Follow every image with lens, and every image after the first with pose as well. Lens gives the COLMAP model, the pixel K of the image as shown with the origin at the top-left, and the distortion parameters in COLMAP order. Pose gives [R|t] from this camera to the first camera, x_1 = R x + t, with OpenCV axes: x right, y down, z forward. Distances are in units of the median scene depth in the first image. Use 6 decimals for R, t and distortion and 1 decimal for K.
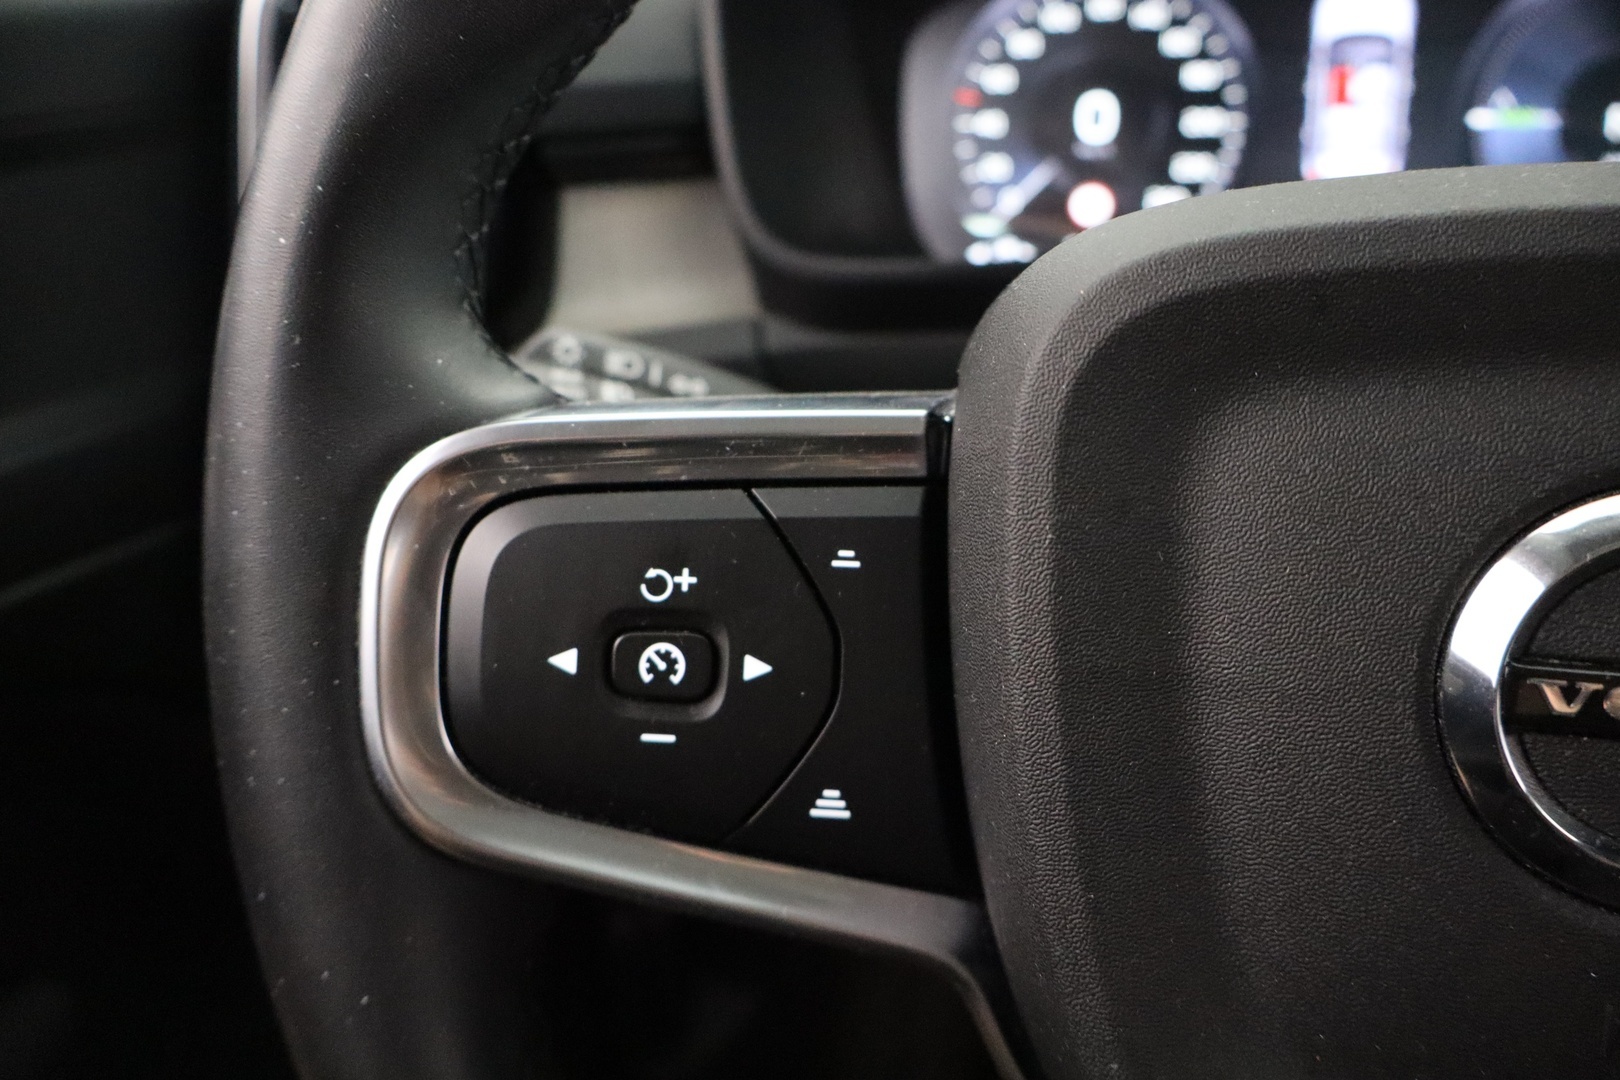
lens RADIAL K [[1368.4, 0, 809.2], [0, 1368.4, 522.5], [0, 0, 1]] dist [0.004959, 0.004152]
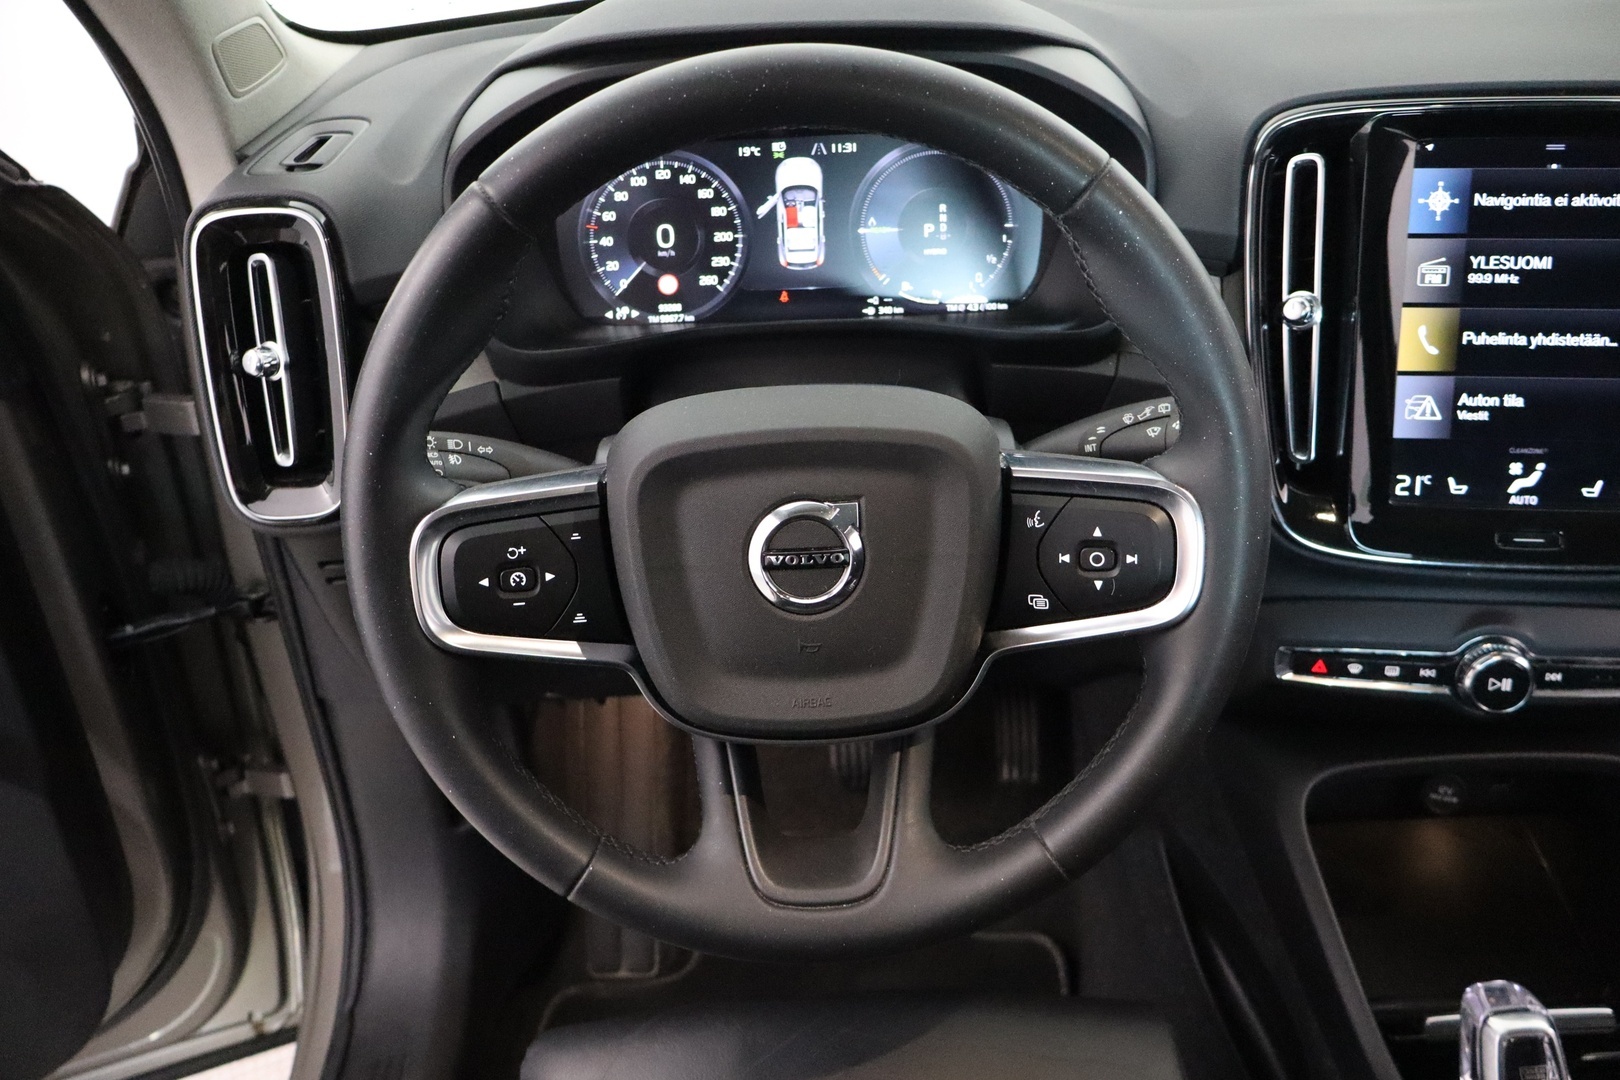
lens RADIAL K [[1368.4, 0, 809.2], [0, 1368.4, 522.5], [0, 0, 1]] dist [0.004959, 0.004152]
pose [[0.965192, -0.119918, 0.232431, -0.168441], [0.092189, 0.987644, 0.126731, -0.328407], [-0.244756, -0.100893, 0.964321, -1.959965]]
